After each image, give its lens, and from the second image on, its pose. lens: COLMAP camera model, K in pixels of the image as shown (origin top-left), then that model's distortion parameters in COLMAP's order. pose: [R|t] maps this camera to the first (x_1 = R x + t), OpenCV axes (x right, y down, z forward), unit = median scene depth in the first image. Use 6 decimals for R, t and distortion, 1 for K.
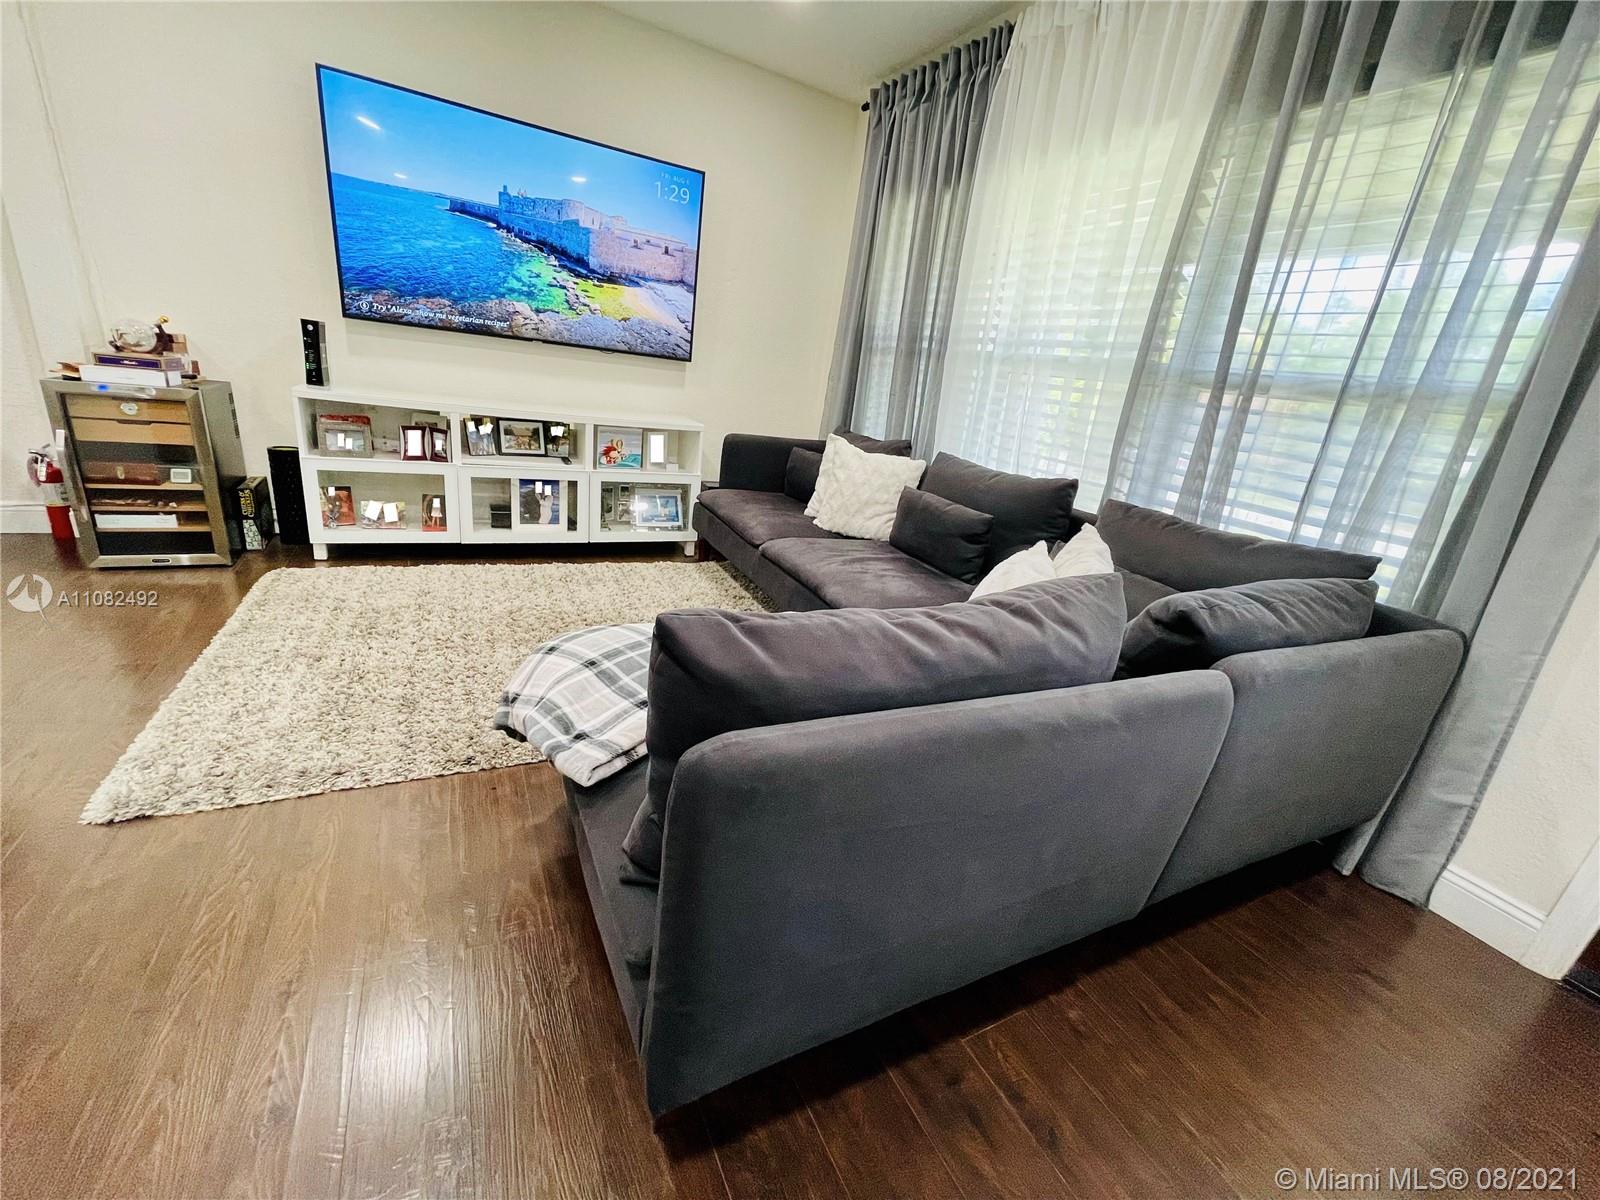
lens RADIAL K [[645.9, 0, 800.4], [0, 645.9, 605.5], [0, 0, 1]] dist [-0.003938, -0.000515]
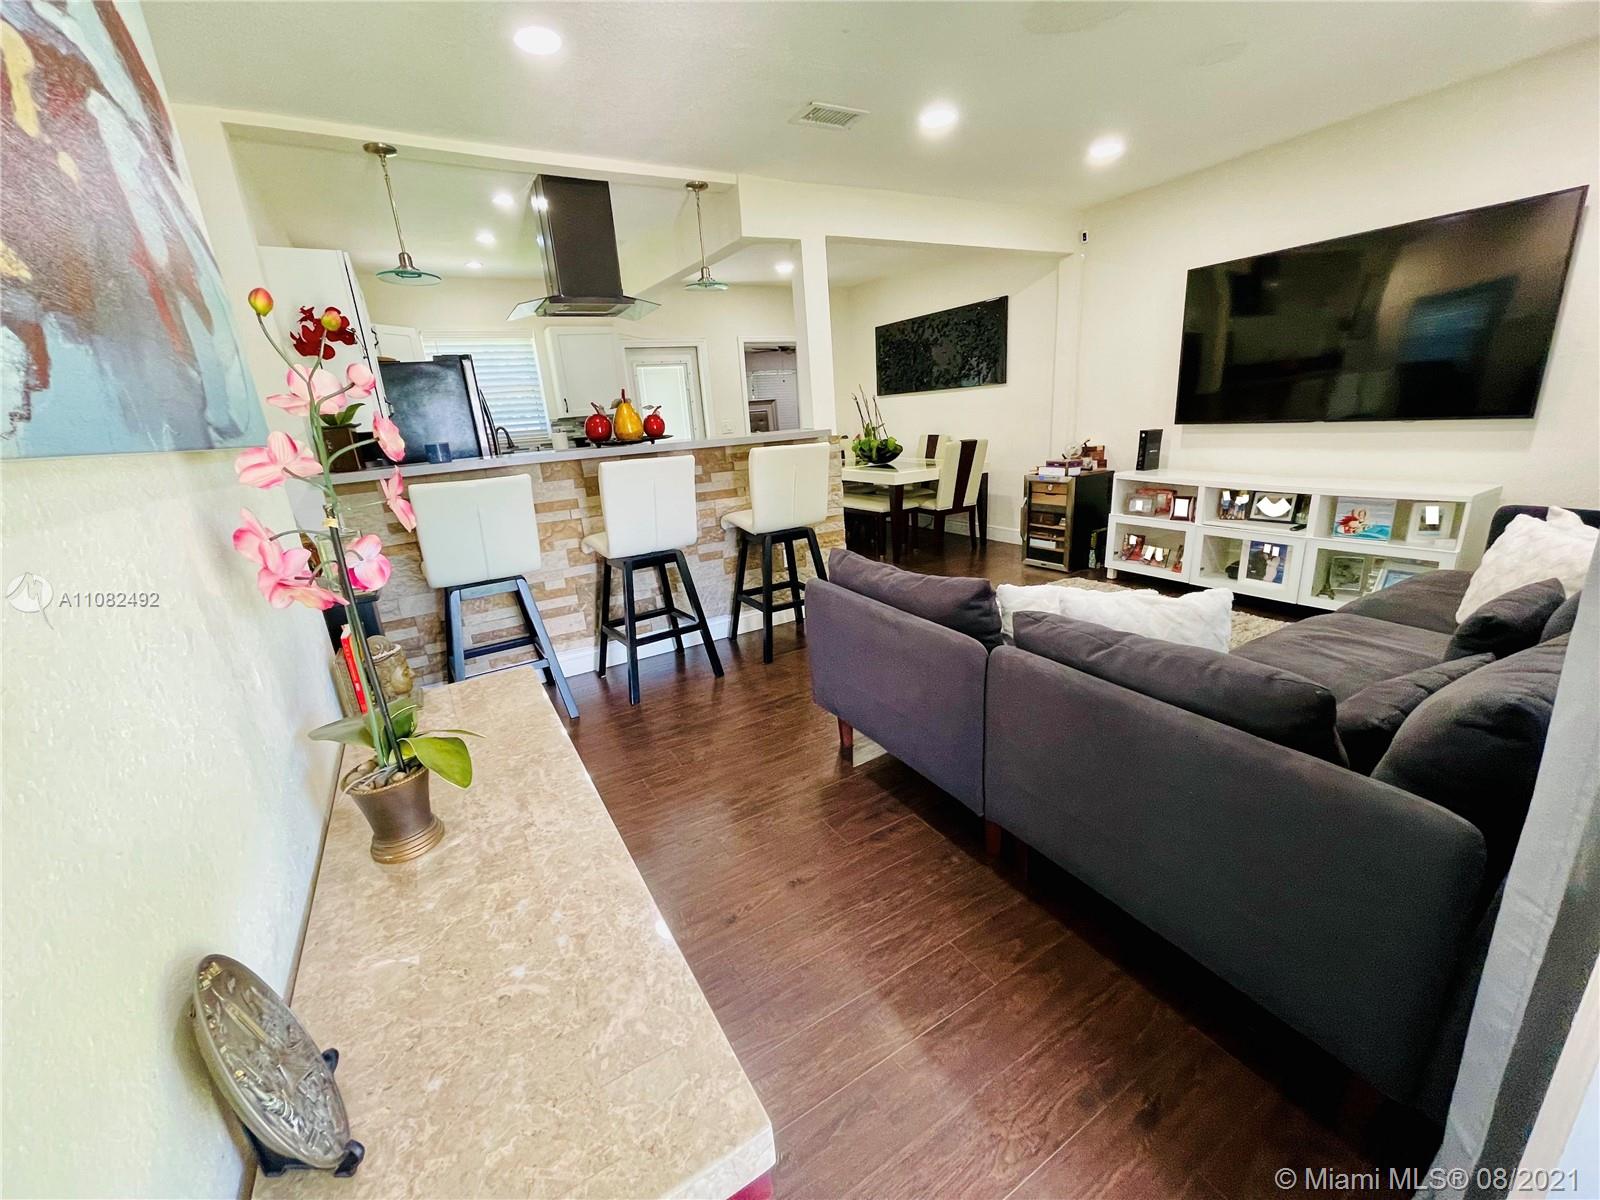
lens RADIAL K [[643.4, 0, 793.8], [0, 643.4, 604.4], [0, 0, 1]] dist [-0.007670, 0.000159]
pose [[0.039670, 0.165268, -0.985451, 0.757624], [-0.266753, 0.952185, 0.148951, -0.037259], [0.962948, 0.256963, 0.081858, 0.134468]]
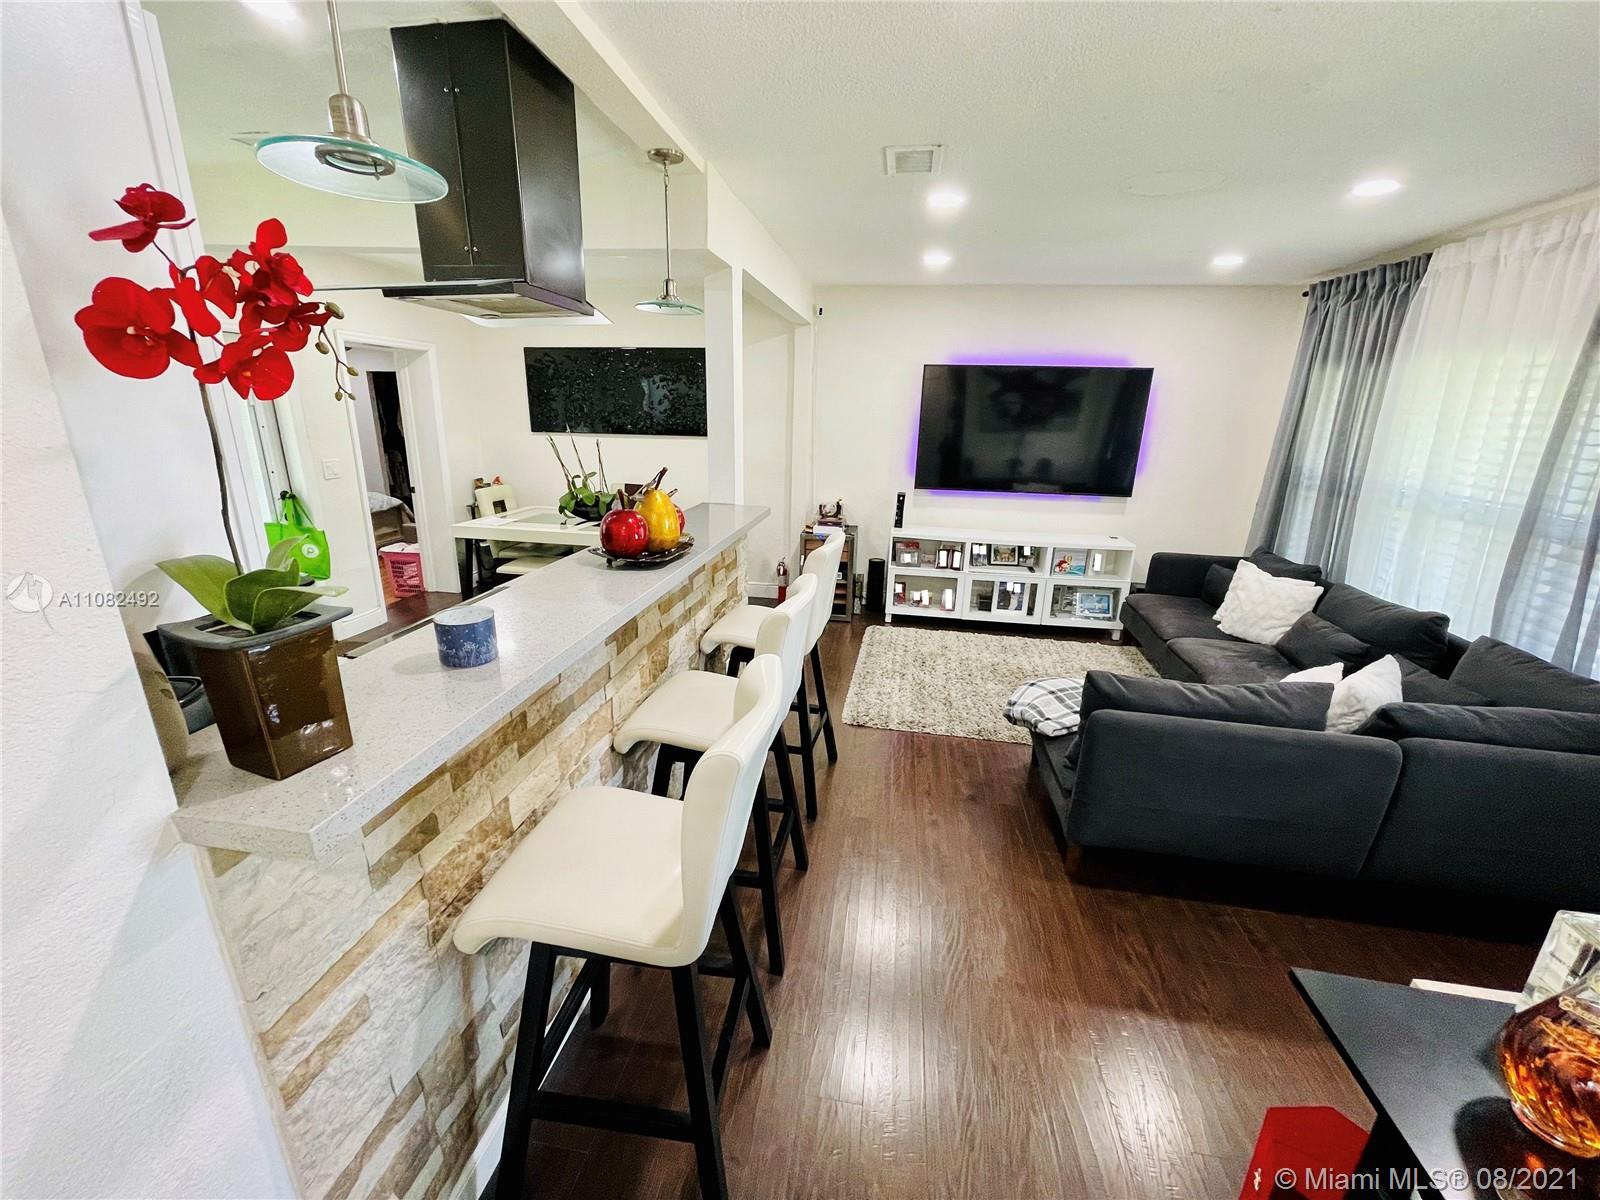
lens RADIAL K [[643.4, 0, 793.8], [0, 643.4, 604.4], [0, 0, 1]] dist [-0.007670, 0.000159]
pose [[0.793443, 0.070286, -0.604573, 0.120577], [-0.130213, 0.989914, -0.055808, 0.012991], [0.594553, 0.123004, 0.794592, -0.561906]]
